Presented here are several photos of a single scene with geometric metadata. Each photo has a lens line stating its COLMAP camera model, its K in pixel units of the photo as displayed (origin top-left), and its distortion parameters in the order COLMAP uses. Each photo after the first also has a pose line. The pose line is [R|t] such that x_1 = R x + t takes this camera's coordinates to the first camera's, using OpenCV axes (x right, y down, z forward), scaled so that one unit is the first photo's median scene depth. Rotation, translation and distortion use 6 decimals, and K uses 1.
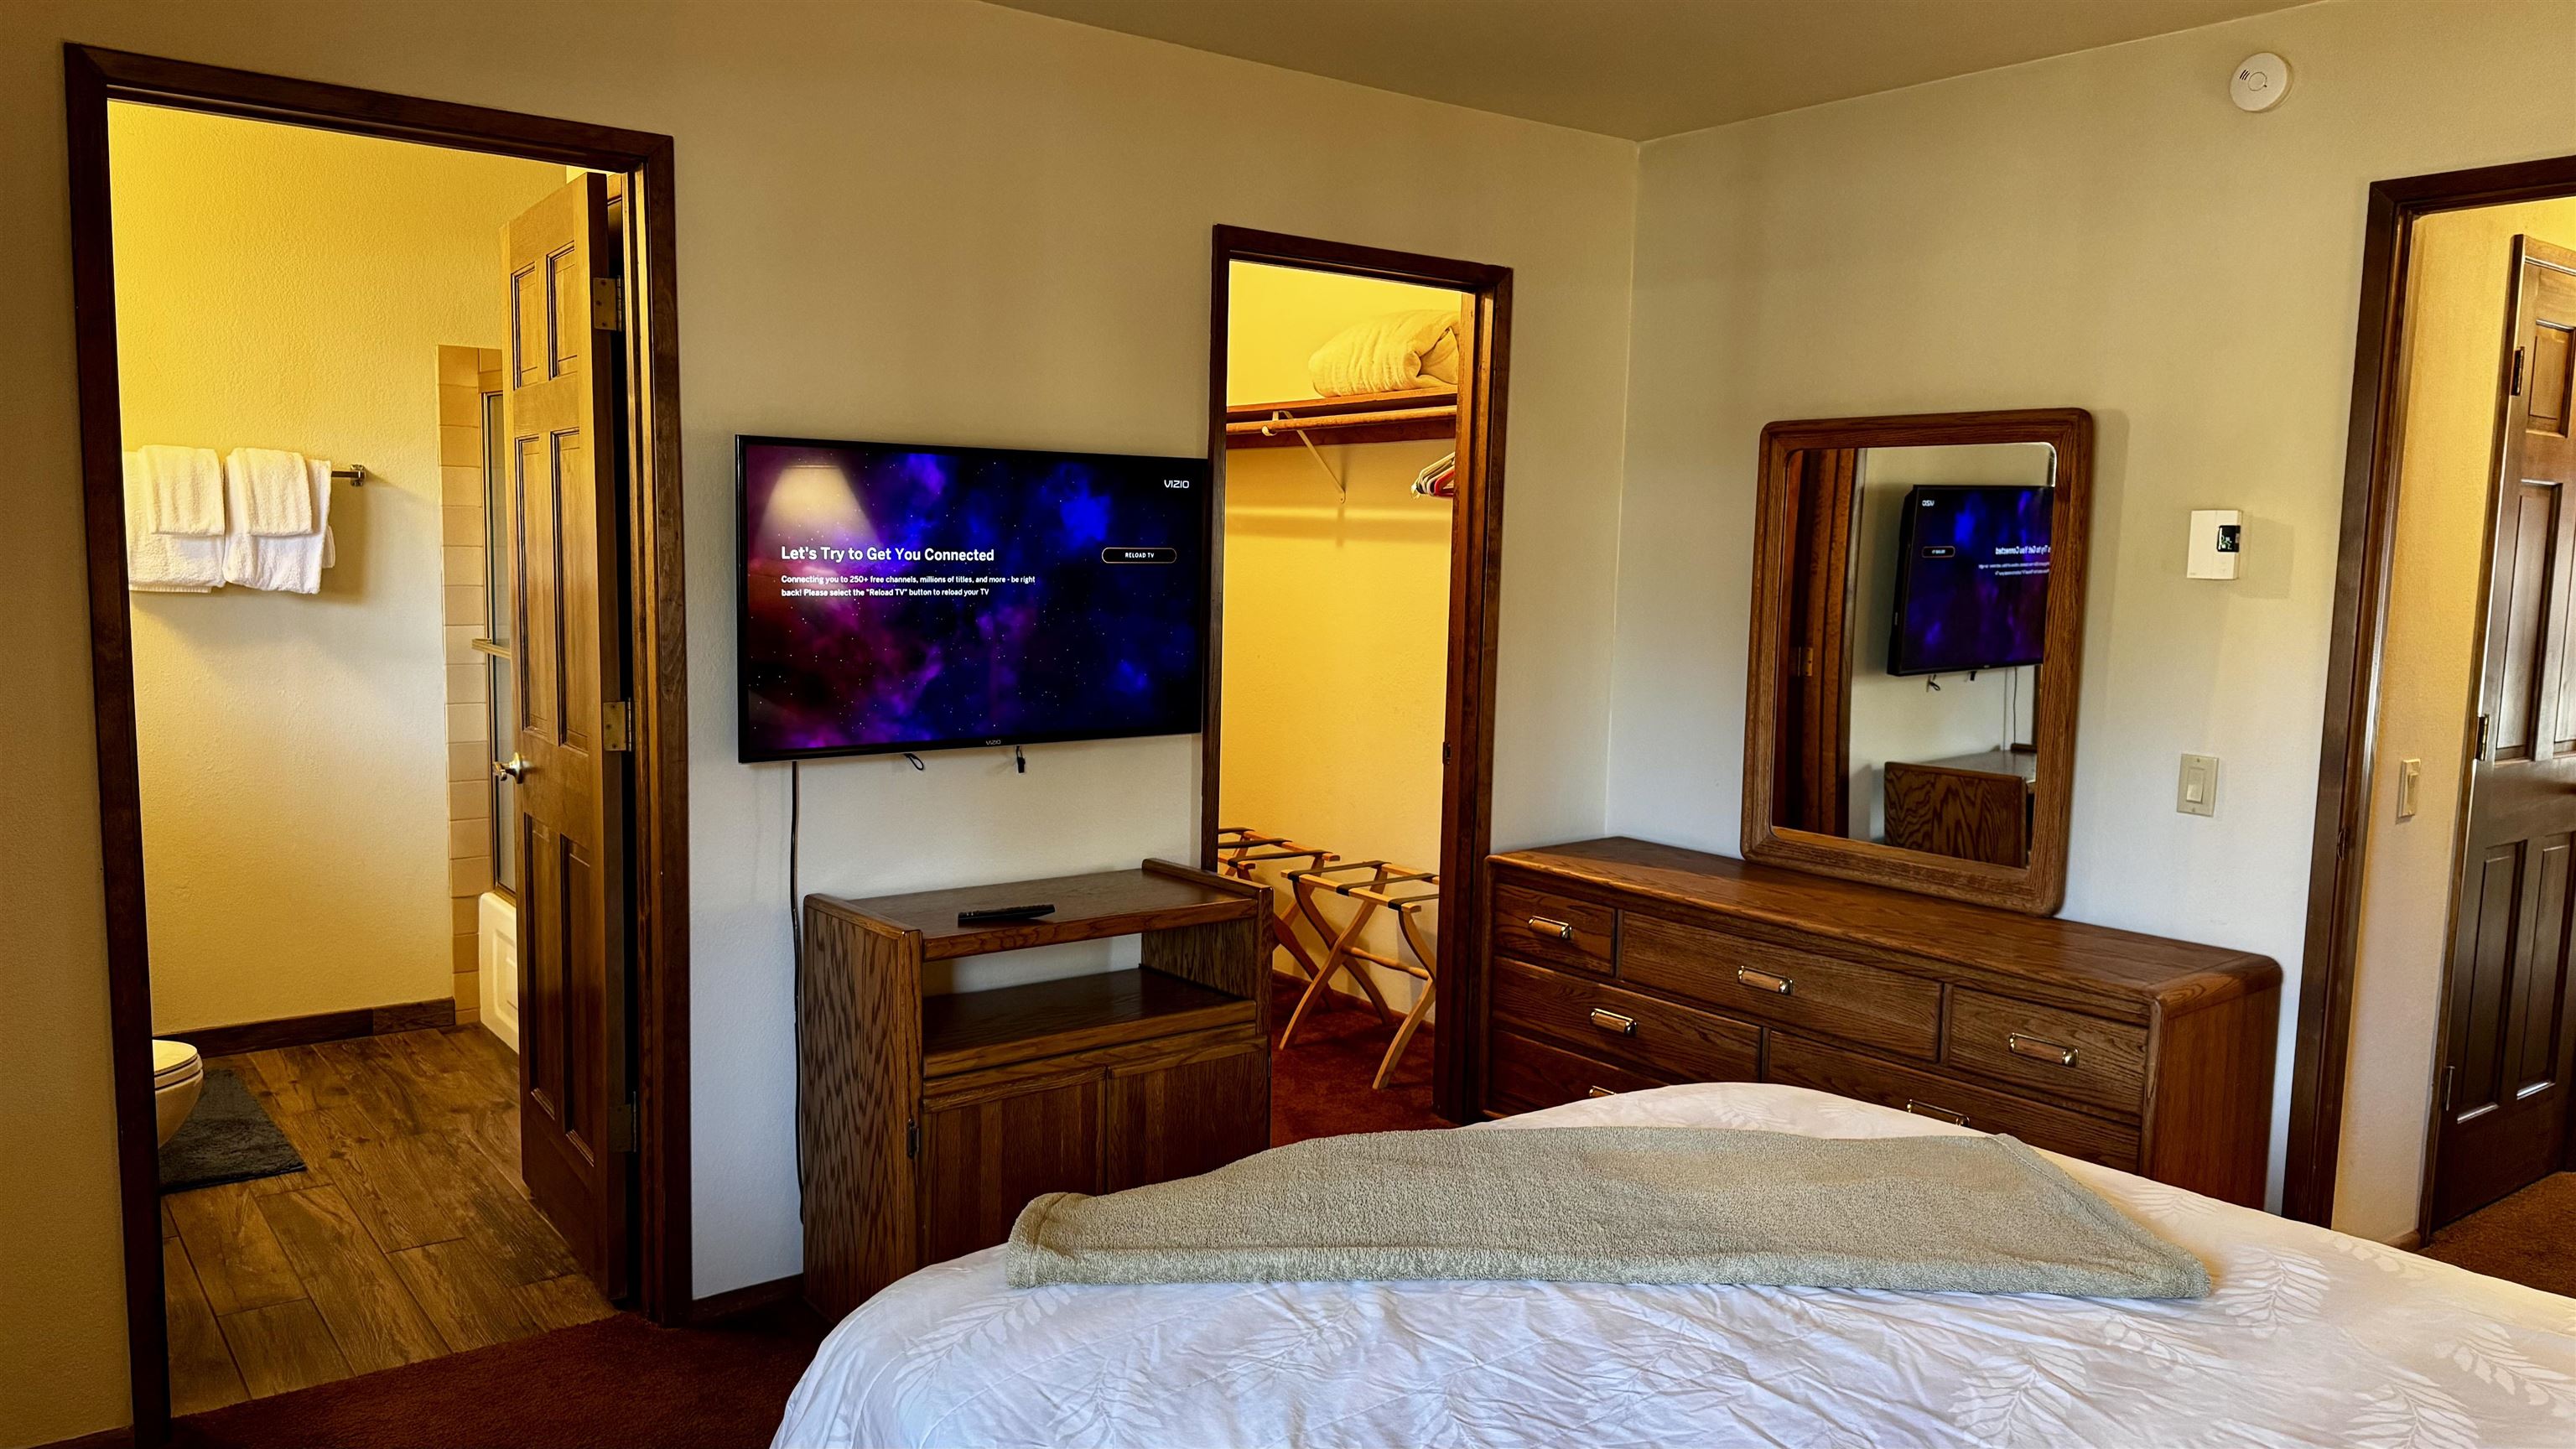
lens RADIAL K [[1830.4, 0, 1288.0], [0, 1830.4, 724.5], [0, 0, 1]] dist [-0.004335, -0.003289]
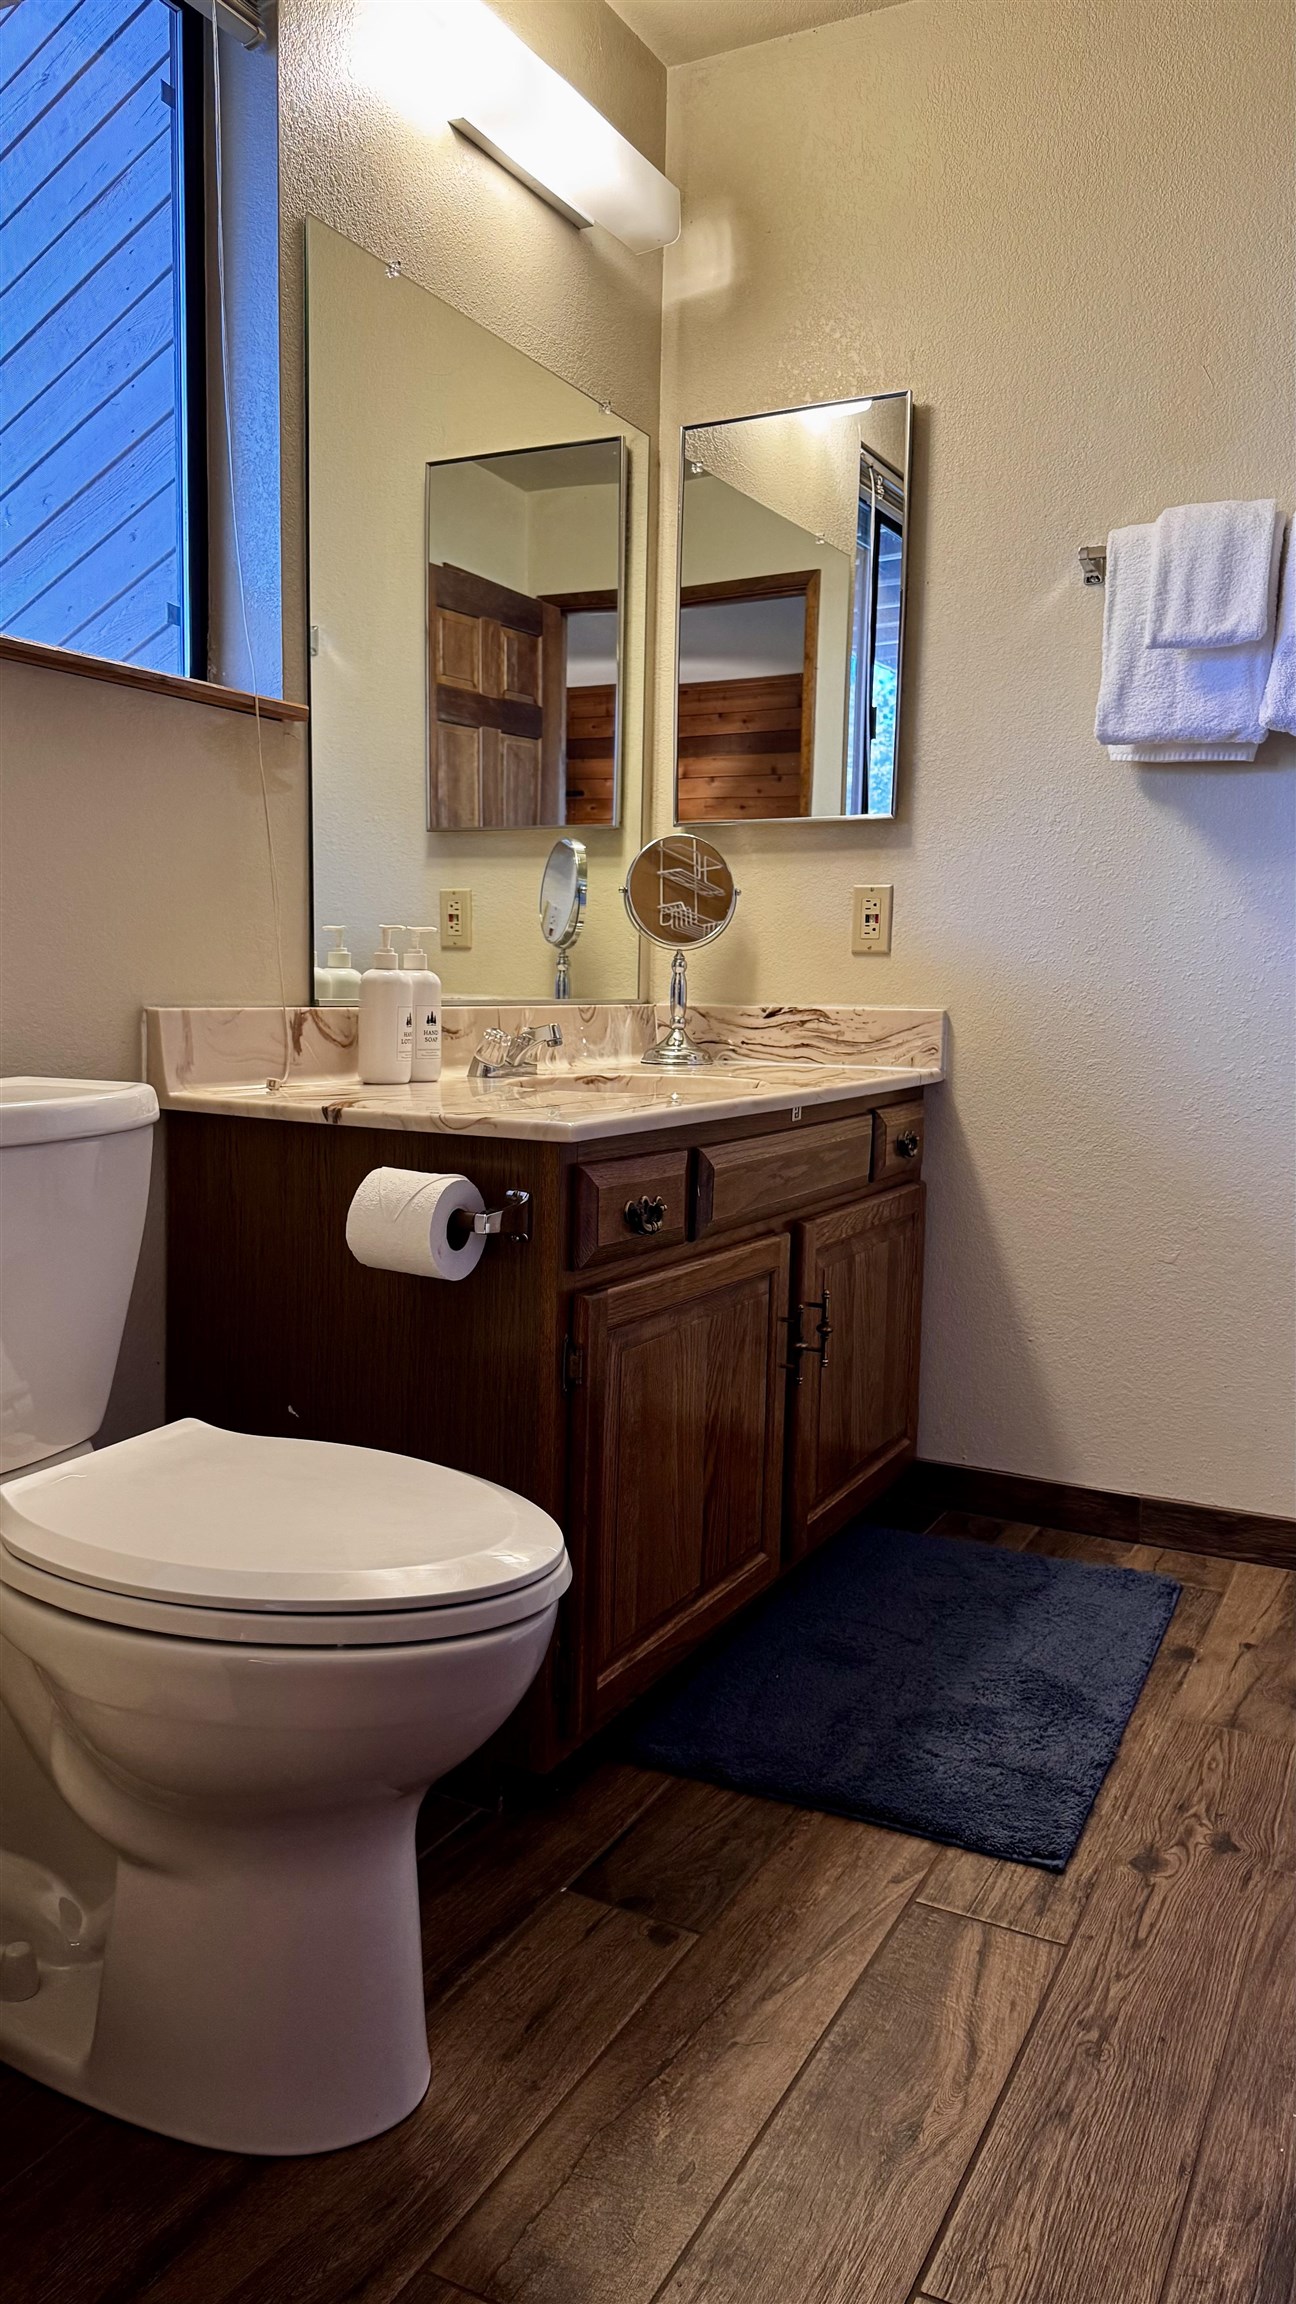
lens RADIAL K [[1637.1, 0, 648.0], [0, 1637.1, 1152.0], [0, 0, 1]] dist [-0.004335, -0.003289]
pose [[0.417085, 0.080373, -0.905307, -0.199972], [-0.103856, 0.993772, 0.040380, 0.051839], [0.902914, 0.077180, 0.422835, 0.643408]]
